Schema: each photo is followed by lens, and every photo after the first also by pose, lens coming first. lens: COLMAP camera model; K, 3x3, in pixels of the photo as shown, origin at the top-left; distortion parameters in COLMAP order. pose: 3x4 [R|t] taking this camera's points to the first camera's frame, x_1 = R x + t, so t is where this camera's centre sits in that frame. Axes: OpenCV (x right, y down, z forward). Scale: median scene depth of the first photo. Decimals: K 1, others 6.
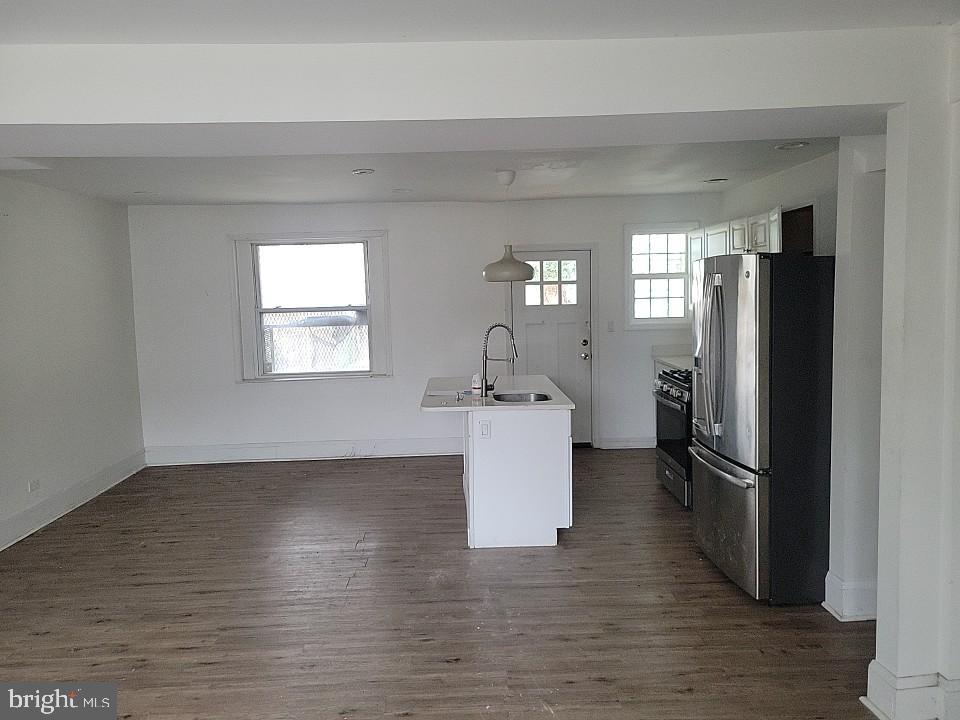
lens RADIAL K [[719.2, 0, 502.5], [0, 719.2, 357.7], [0, 0, 1]] dist [0.079028, -0.056646]
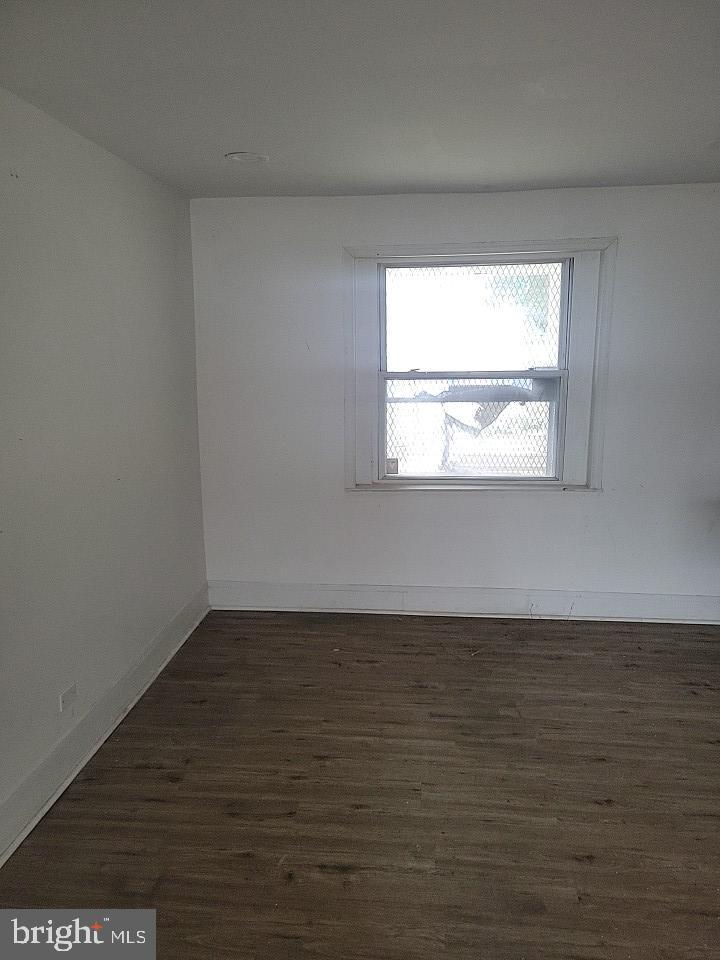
lens RADIAL K [[719.2, 0, 360.0], [0, 719.2, 480.0], [0, 0, 1]] dist [0.079028, -0.056646]
pose [[0.988686, 0.040840, -0.144337, -0.262244], [-0.029745, 0.996493, 0.078207, -0.023043], [0.147024, -0.073029, 0.986433, 0.381455]]
